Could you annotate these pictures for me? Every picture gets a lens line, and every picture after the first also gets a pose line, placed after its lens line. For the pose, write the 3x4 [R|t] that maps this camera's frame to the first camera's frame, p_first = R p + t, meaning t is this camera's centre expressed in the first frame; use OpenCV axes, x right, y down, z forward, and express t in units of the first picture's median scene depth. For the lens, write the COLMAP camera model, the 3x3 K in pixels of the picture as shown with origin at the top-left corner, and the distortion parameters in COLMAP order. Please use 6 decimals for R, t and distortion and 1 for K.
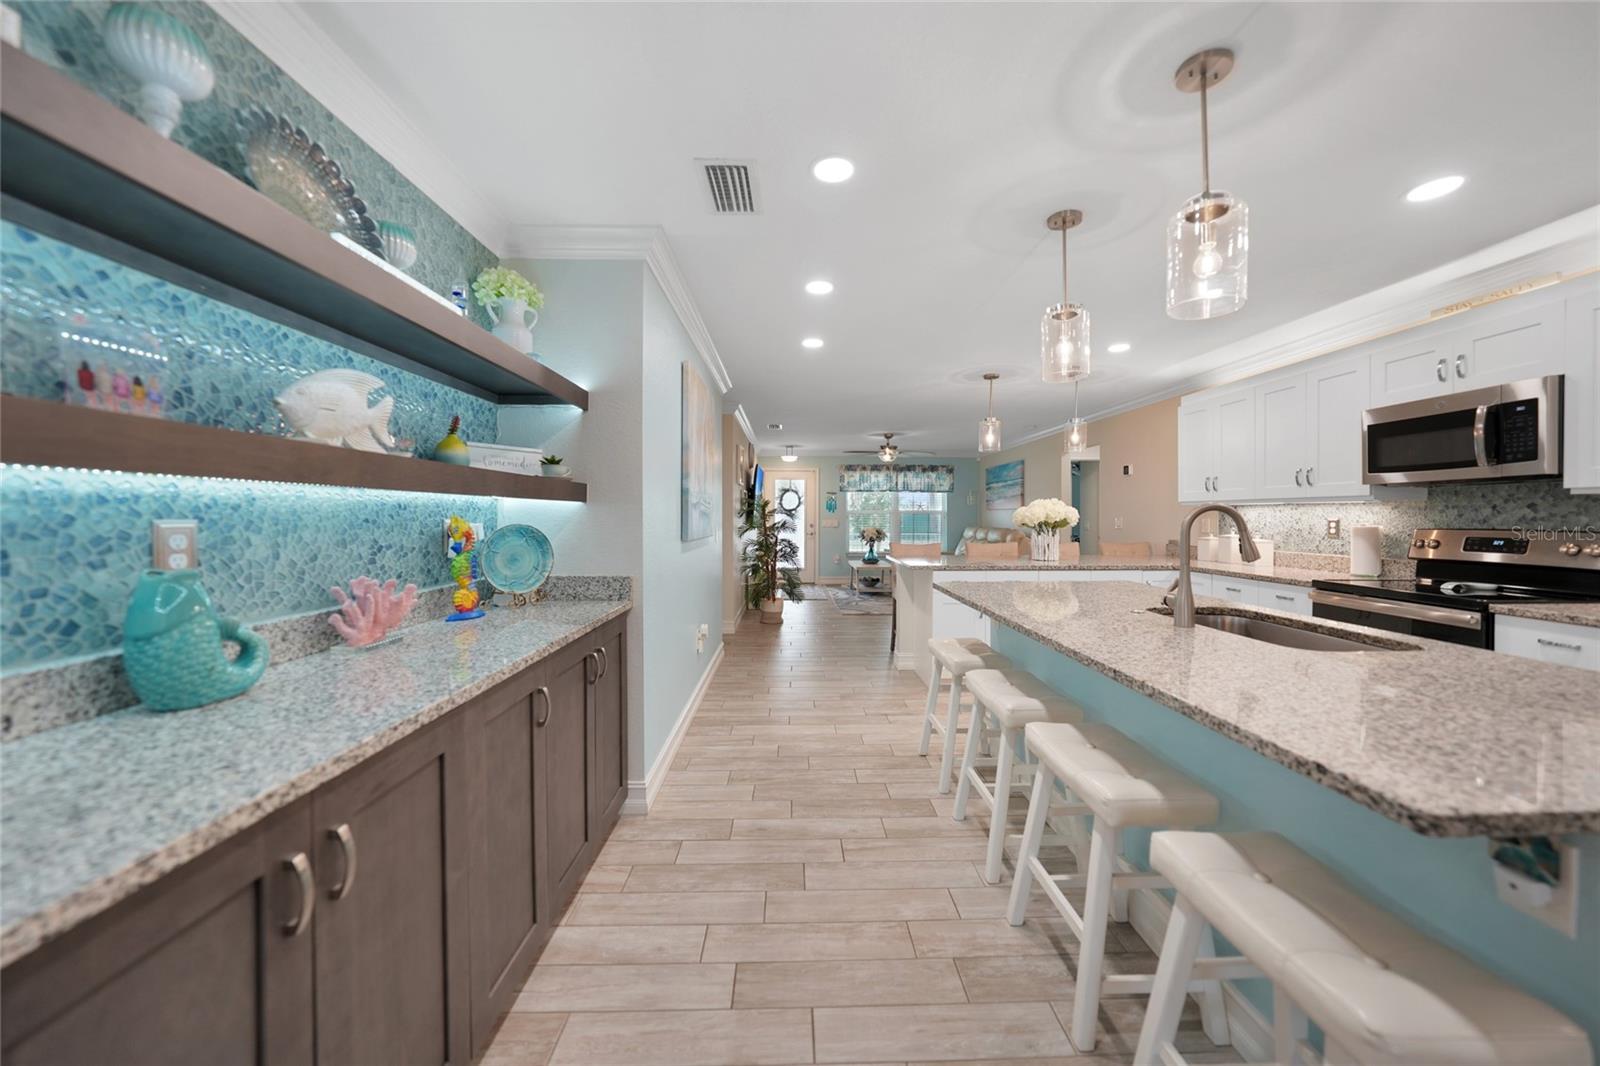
lens RADIAL K [[559.1, 0, 812.9], [0, 559.1, 525.6], [0, 0, 1]] dist [-0.021808, 0.006669]
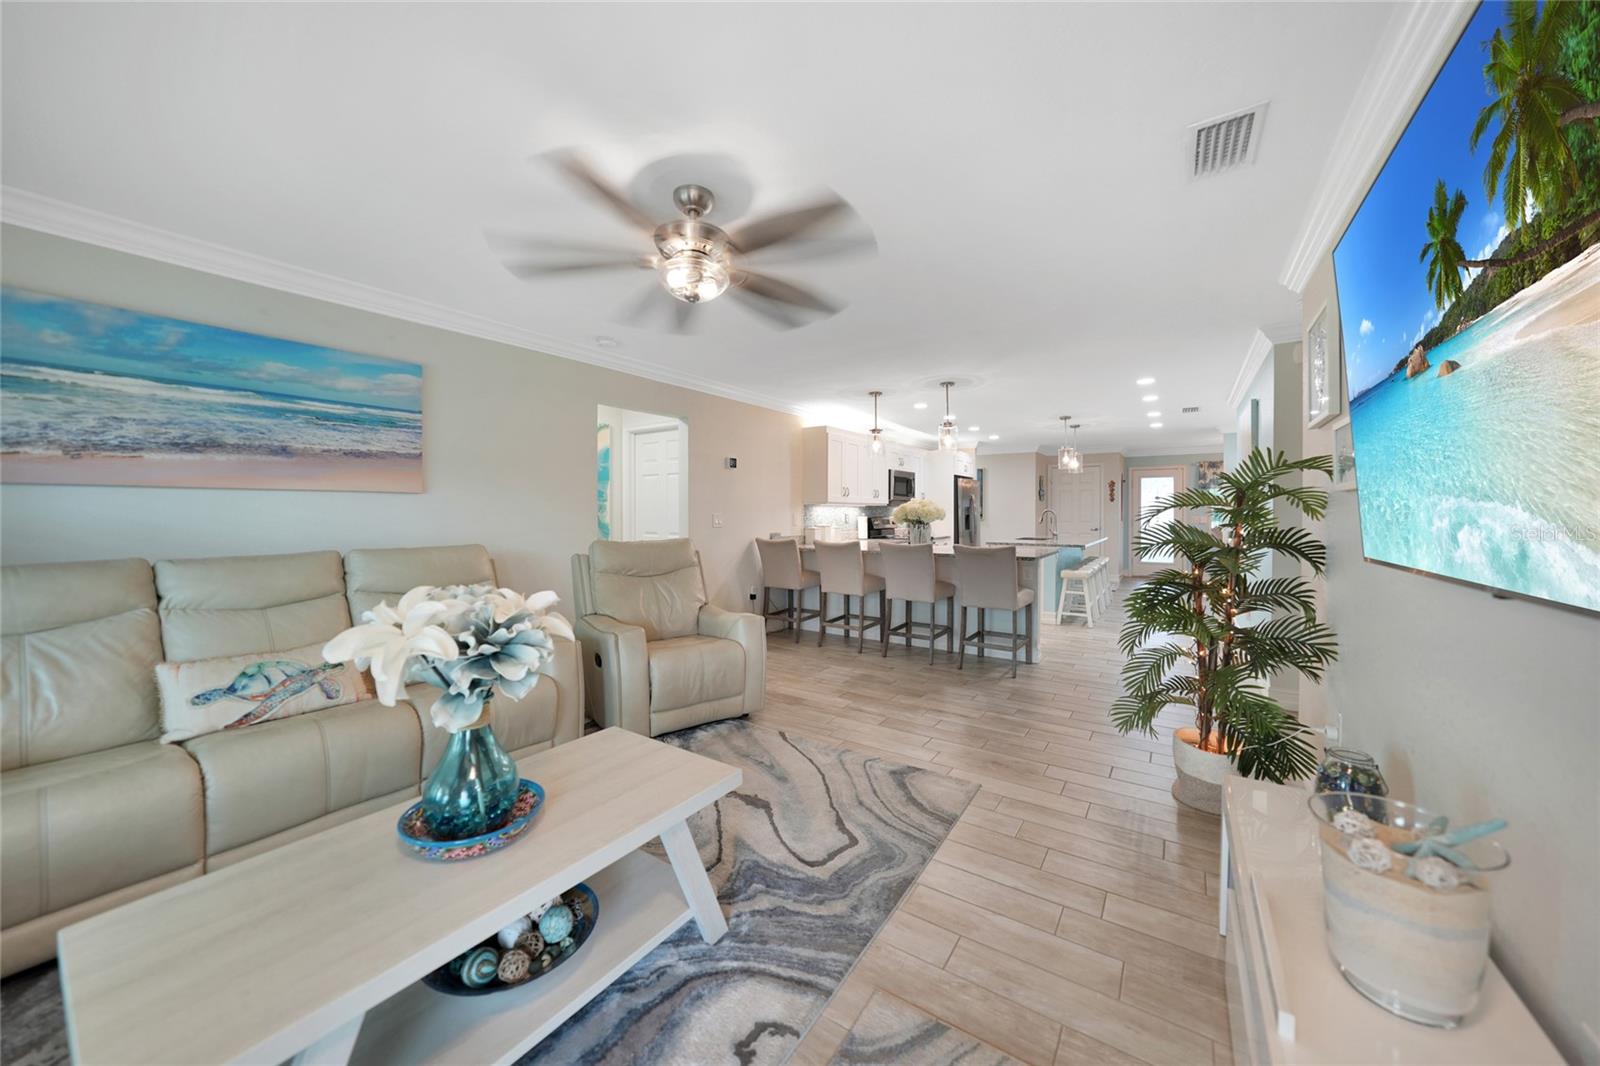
lens RADIAL K [[560.9, 0, 797.8], [0, 560.9, 525.1], [0, 0, 1]] dist [-0.030800, 0.007157]
pose [[-0.802288, -0.012361, 0.596810, -0.171008], [0.009927, 0.999371, 0.034043, -0.053393], [-0.596855, 0.033237, -0.801660, 3.501985]]
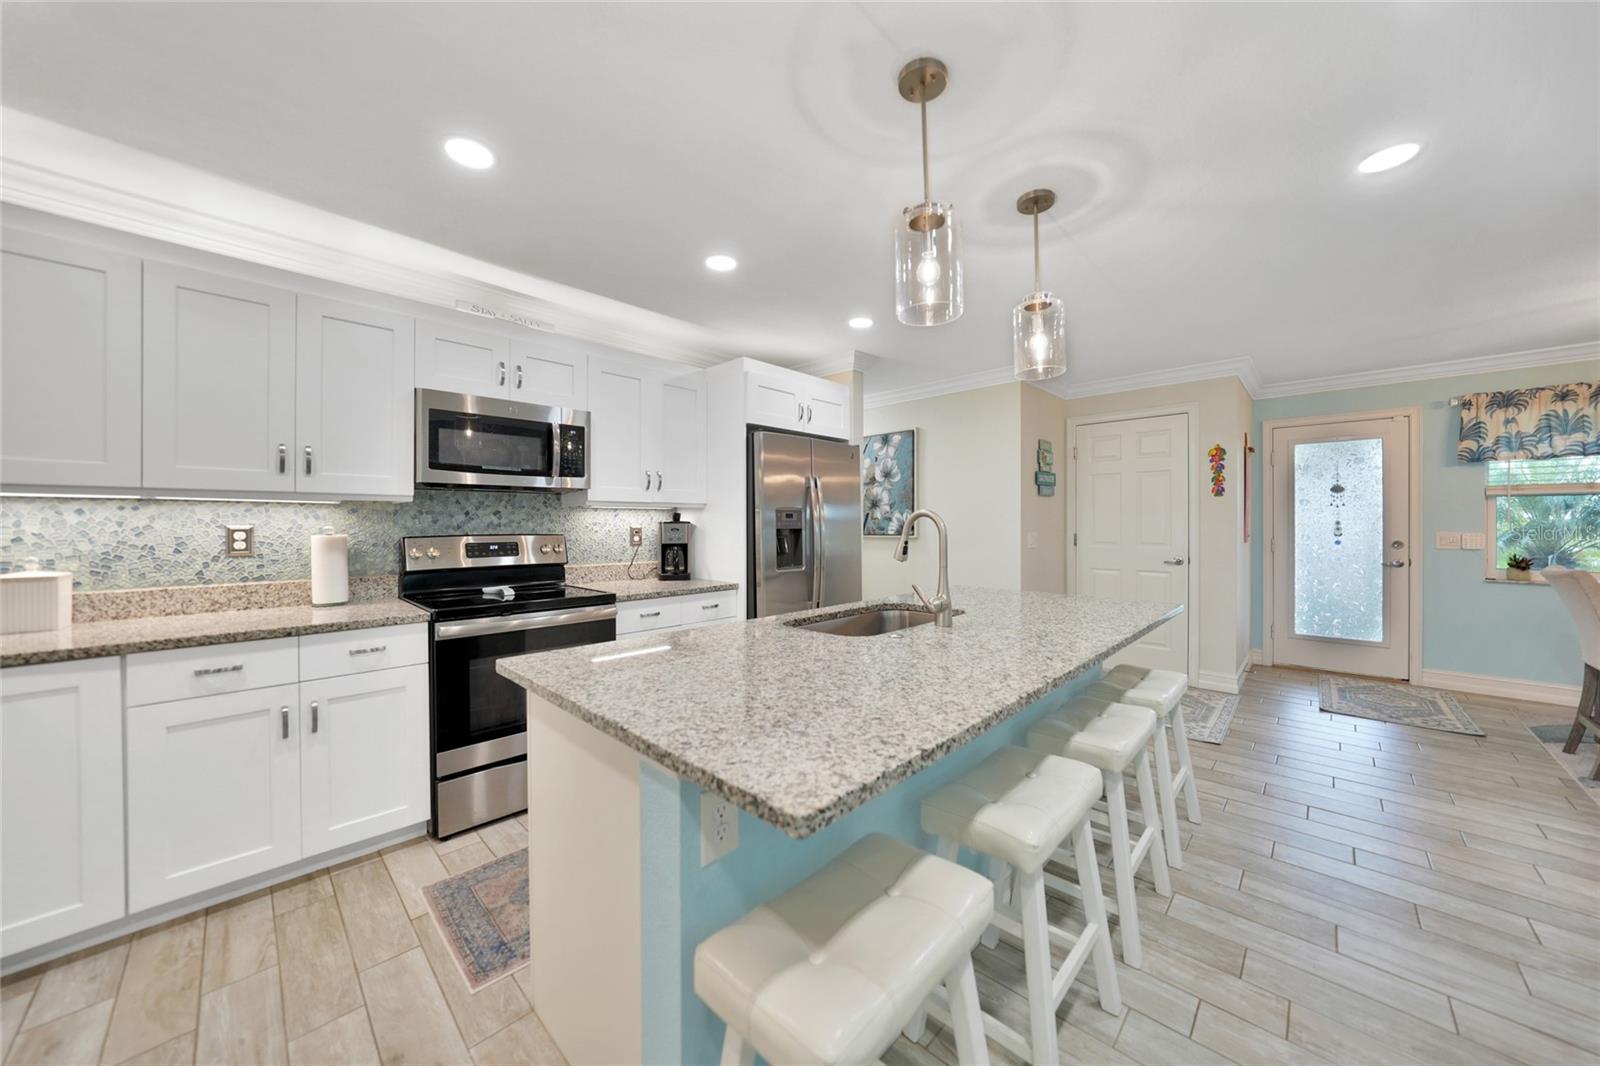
lens RADIAL K [[559.1, 0, 812.9], [0, 559.1, 525.6], [0, 0, 1]] dist [-0.021808, 0.006669]
pose [[-0.704648, -0.002997, 0.709551, 0.056255], [0.011219, 0.999819, 0.015365, -0.019275], [-0.709469, 0.018788, -0.704487, 1.238899]]
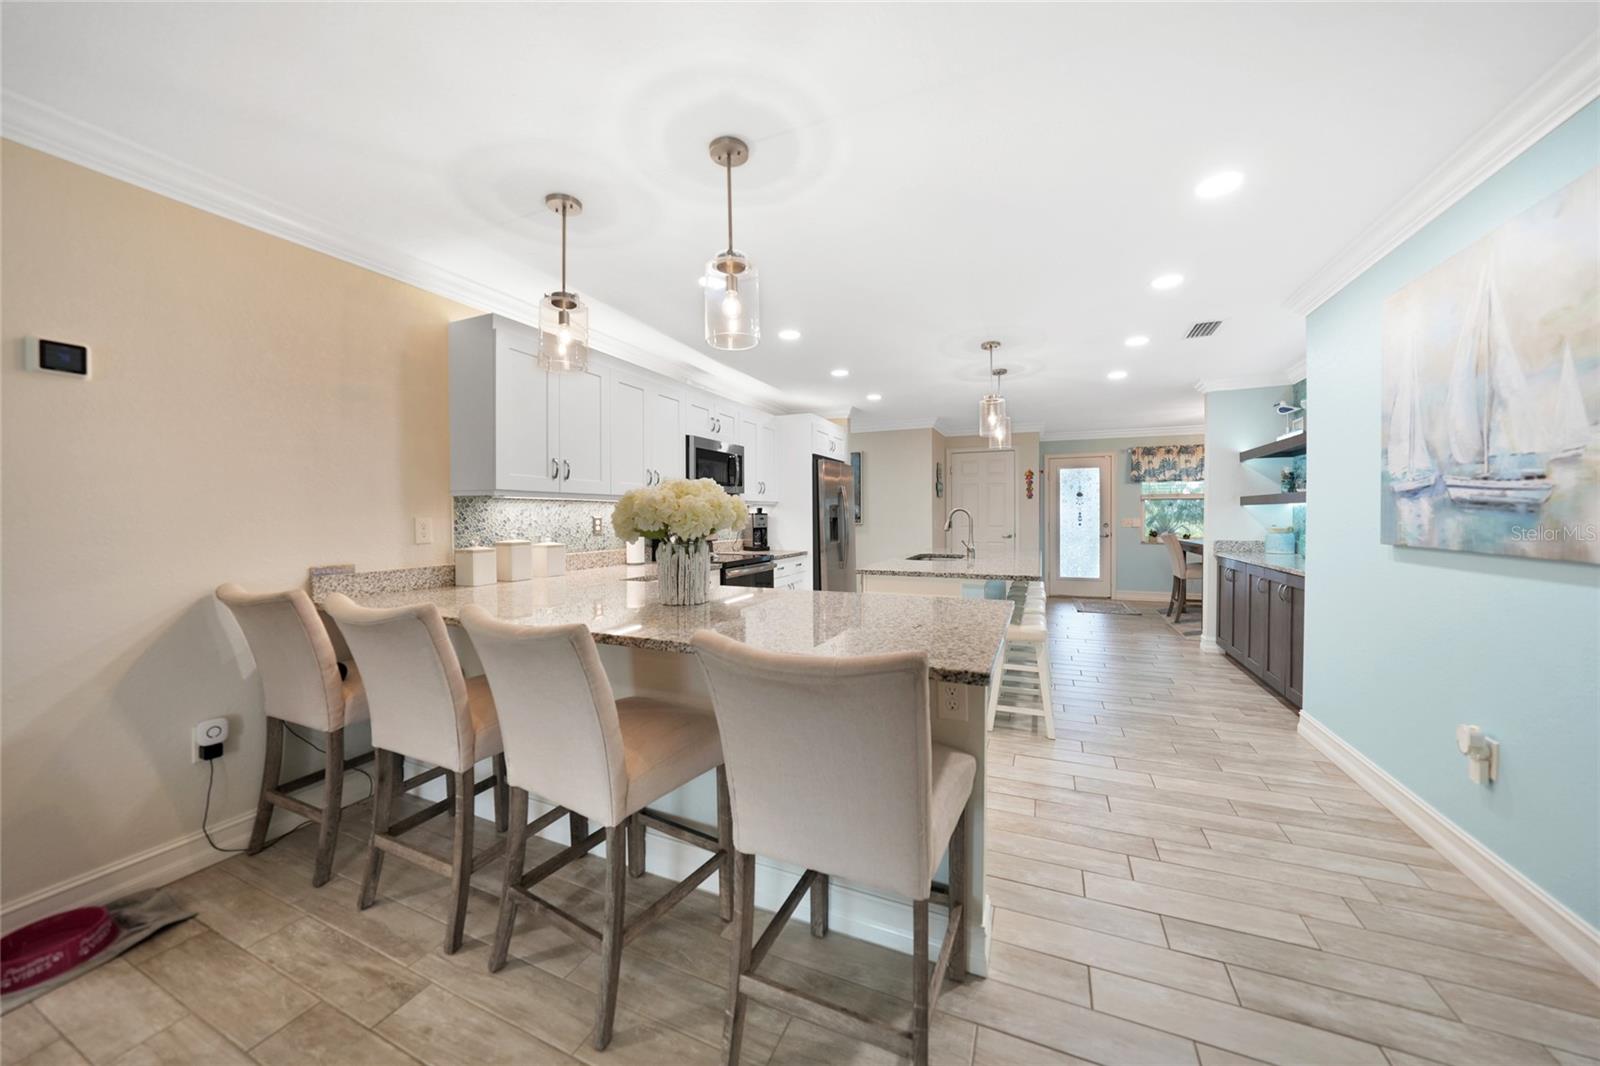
lens RADIAL K [[559.1, 0, 812.9], [0, 559.1, 525.6], [0, 0, 1]] dist [-0.021808, 0.006669]
pose [[-0.909755, -0.003314, 0.415133, 0.182277], [0.011011, 0.999424, 0.032109, -0.030981], [-0.415000, 0.033782, -0.909194, 2.255727]]
